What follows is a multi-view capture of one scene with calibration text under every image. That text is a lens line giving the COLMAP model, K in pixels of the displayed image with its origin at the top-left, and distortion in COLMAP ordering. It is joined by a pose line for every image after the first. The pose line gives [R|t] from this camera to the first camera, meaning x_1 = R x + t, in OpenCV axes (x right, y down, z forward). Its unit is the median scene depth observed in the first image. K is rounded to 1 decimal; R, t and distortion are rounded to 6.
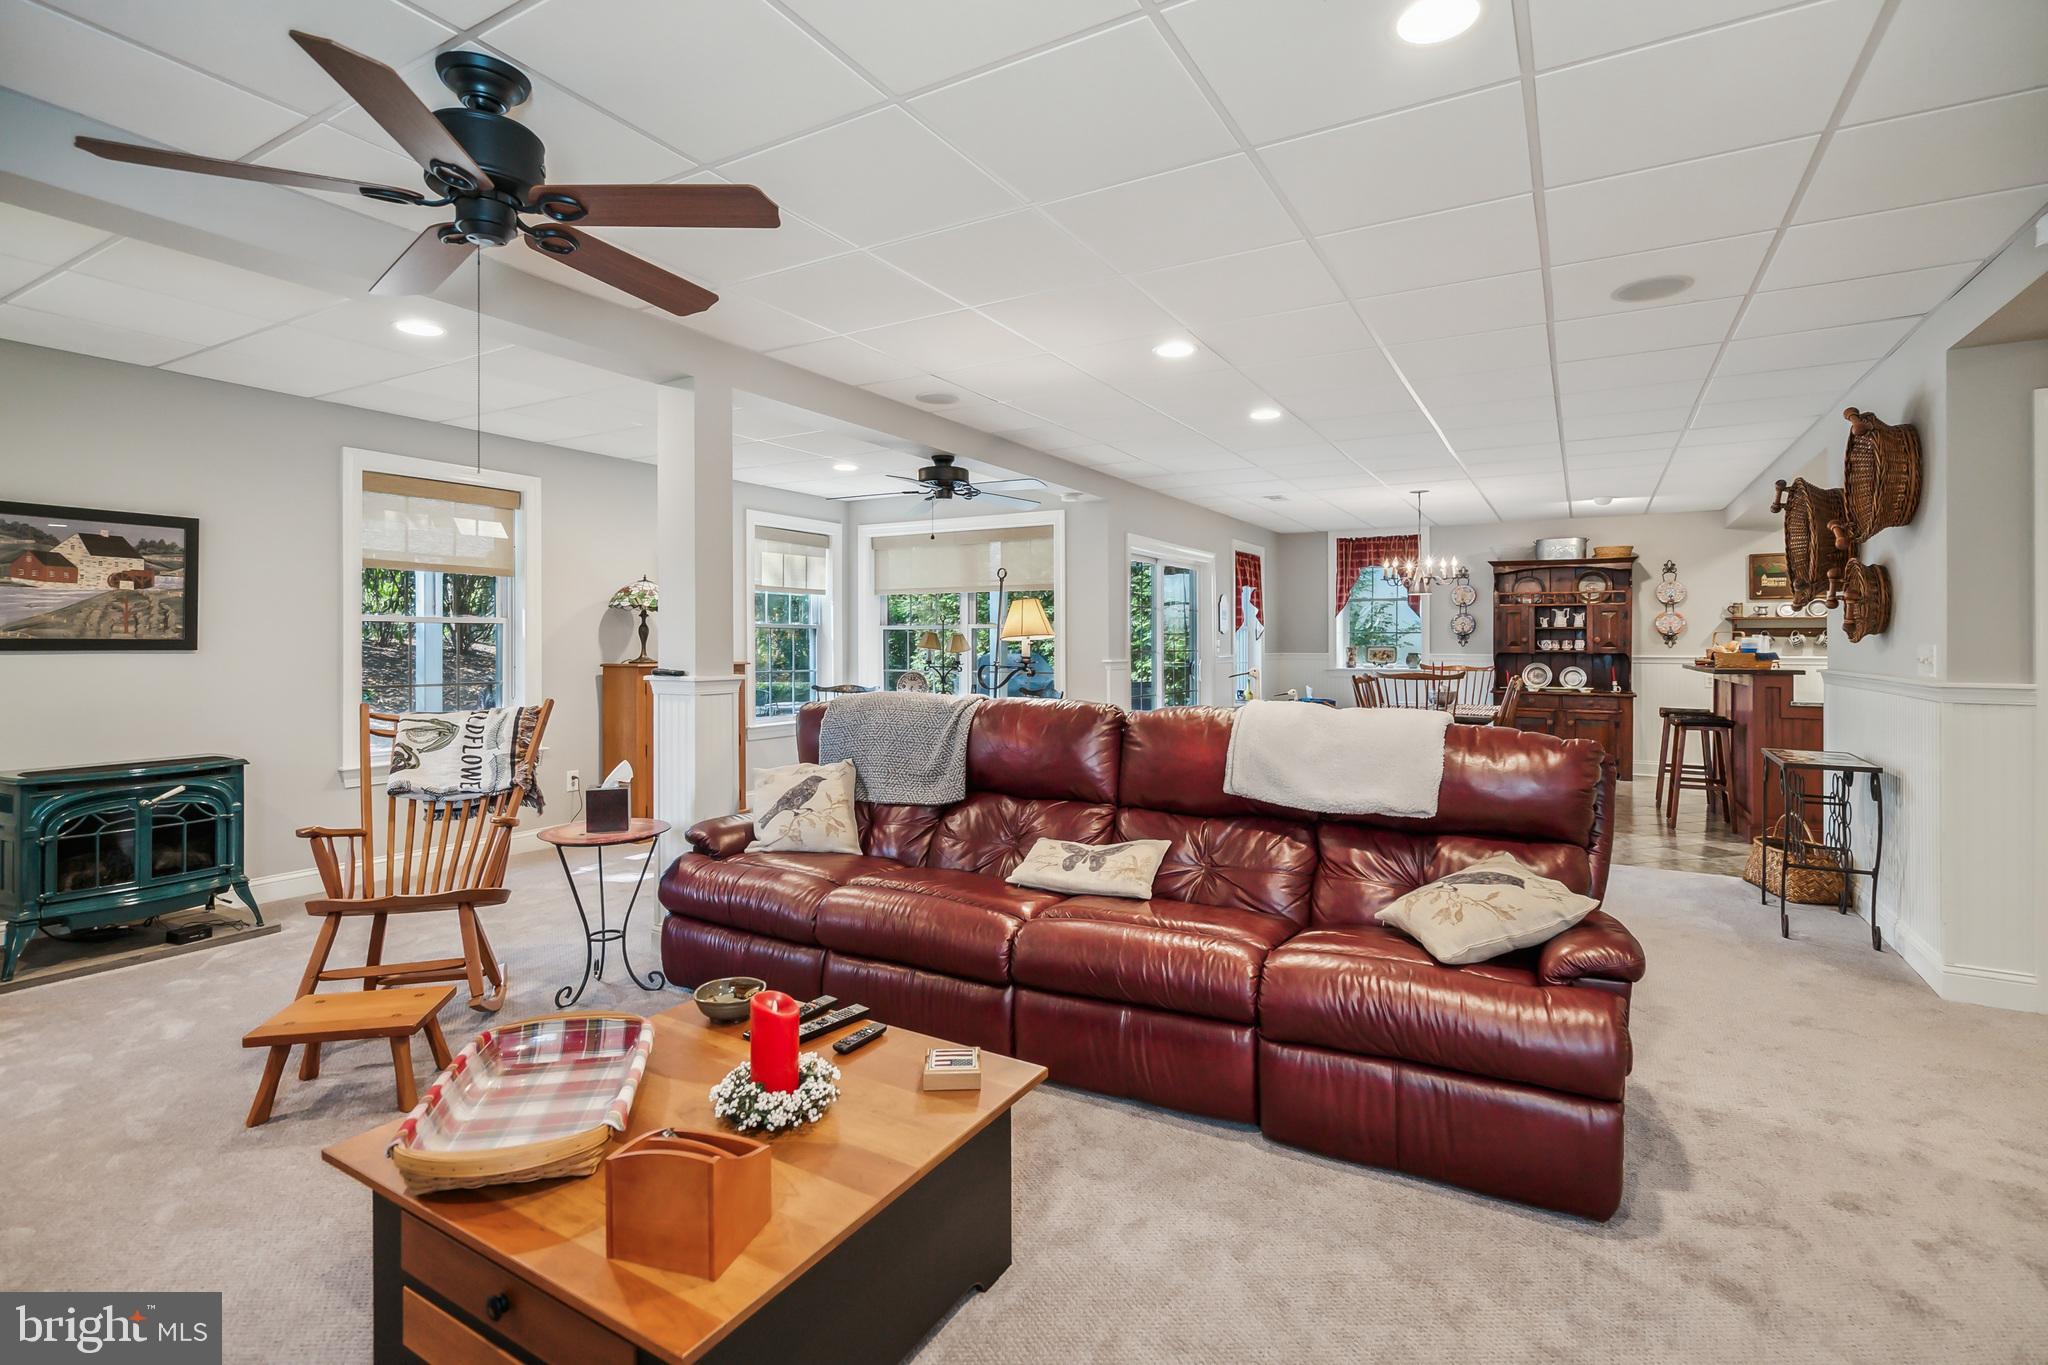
lens RADIAL K [[938.5, 0, 1031.4], [0, 938.5, 638.5], [0, 0, 1]] dist [-0.002017, 0.001197]
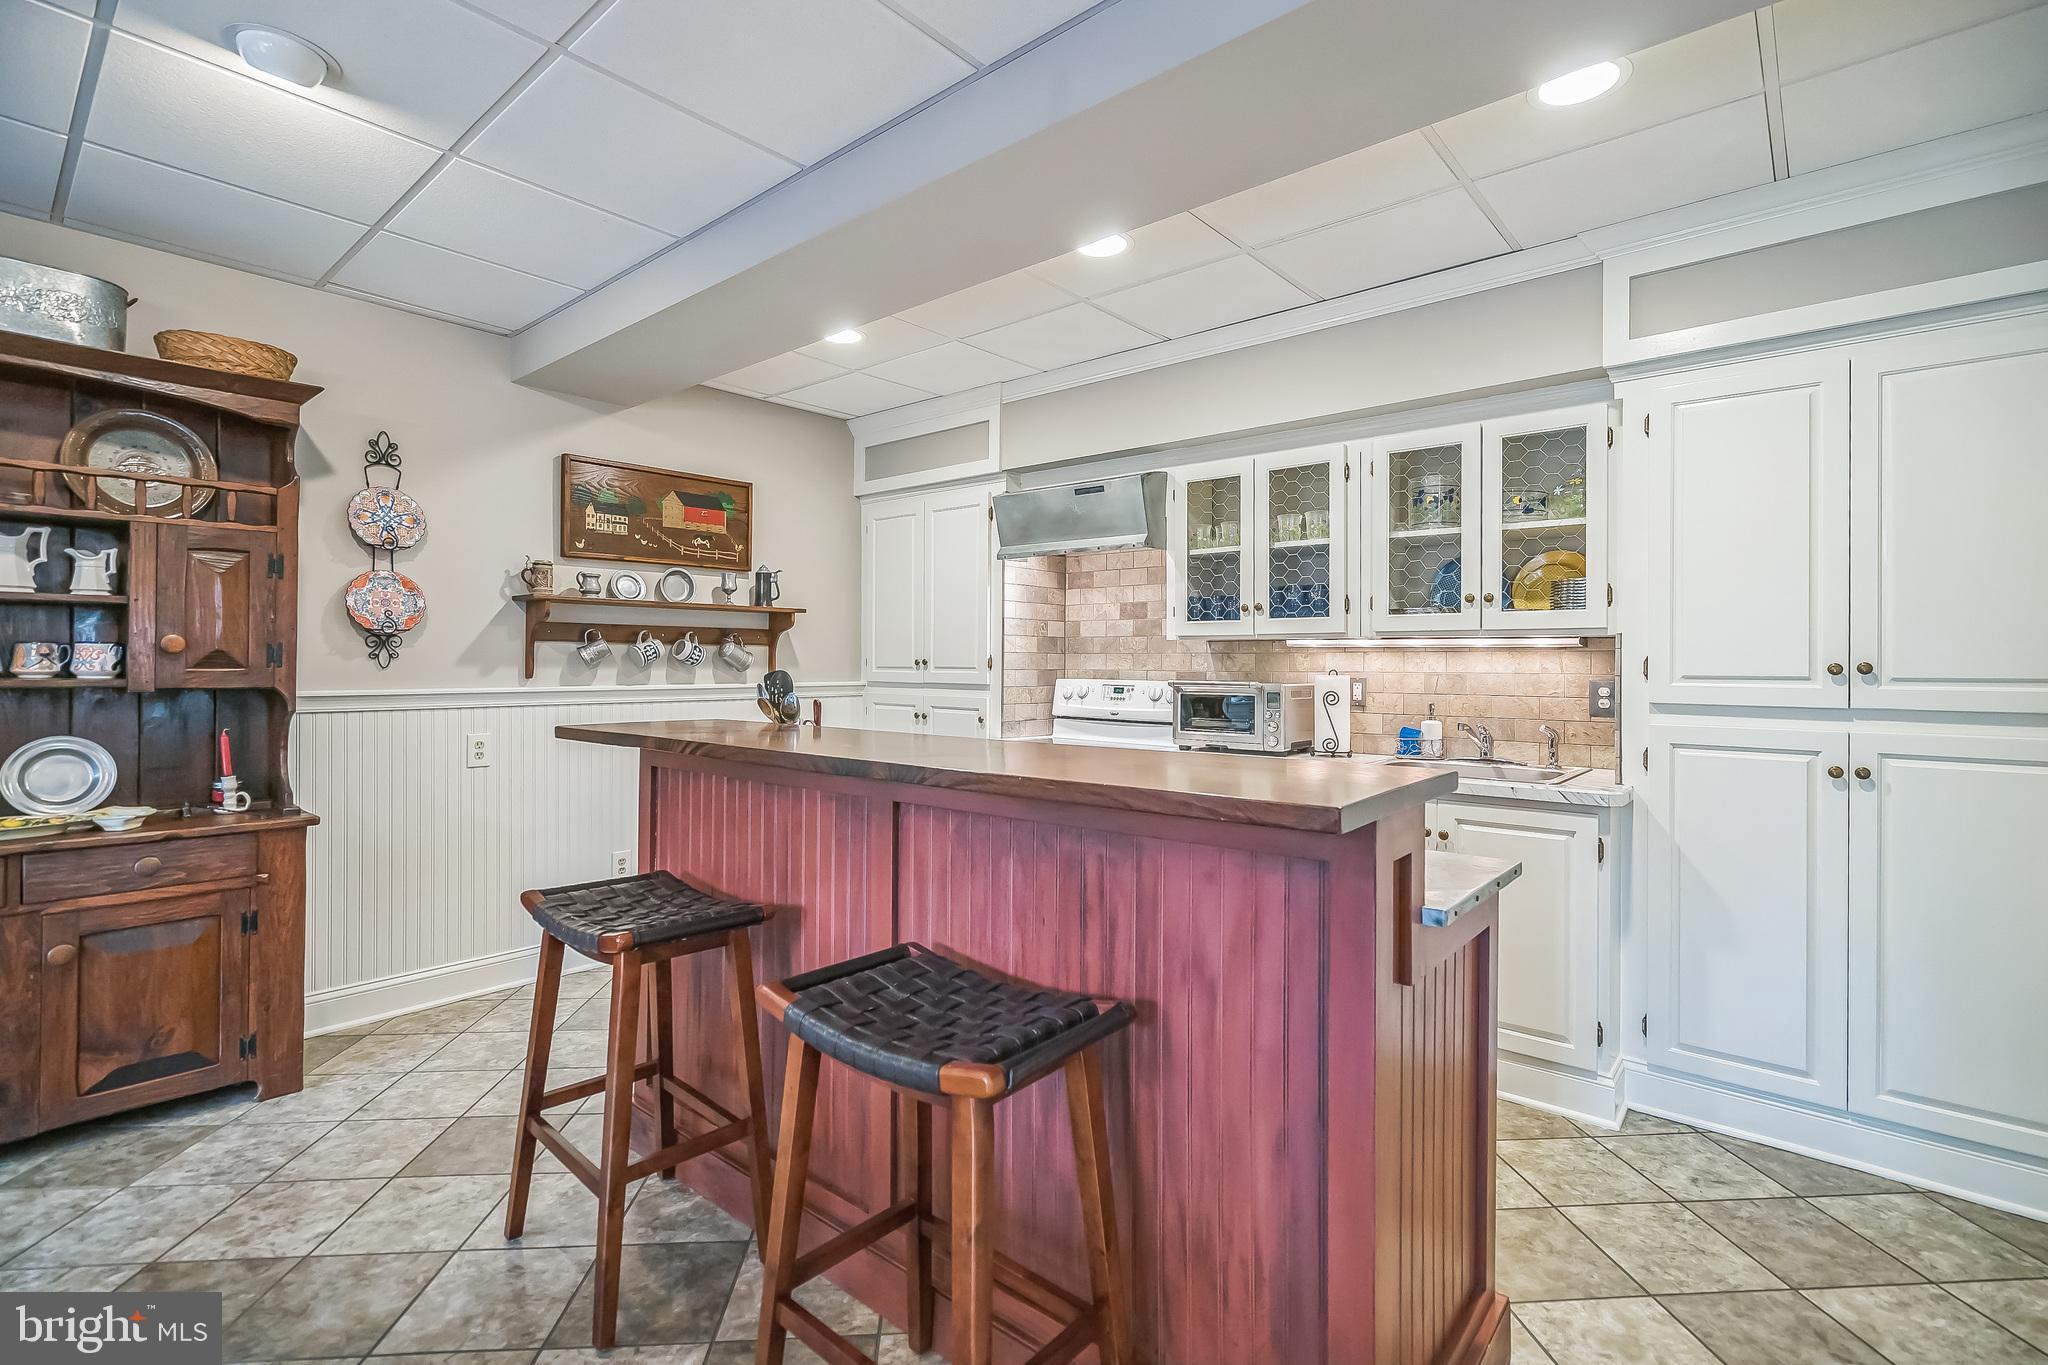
lens RADIAL K [[938.5, 0, 1031.3], [0, 938.5, 663.8], [0, 0, 1]] dist [-0.002017, 0.001197]
pose [[0.188420, -0.001894, 0.982087, 0.365189], [-0.010460, 0.999938, 0.003935, 0.003999], [-0.982033, -0.011014, 0.188388, 0.678386]]
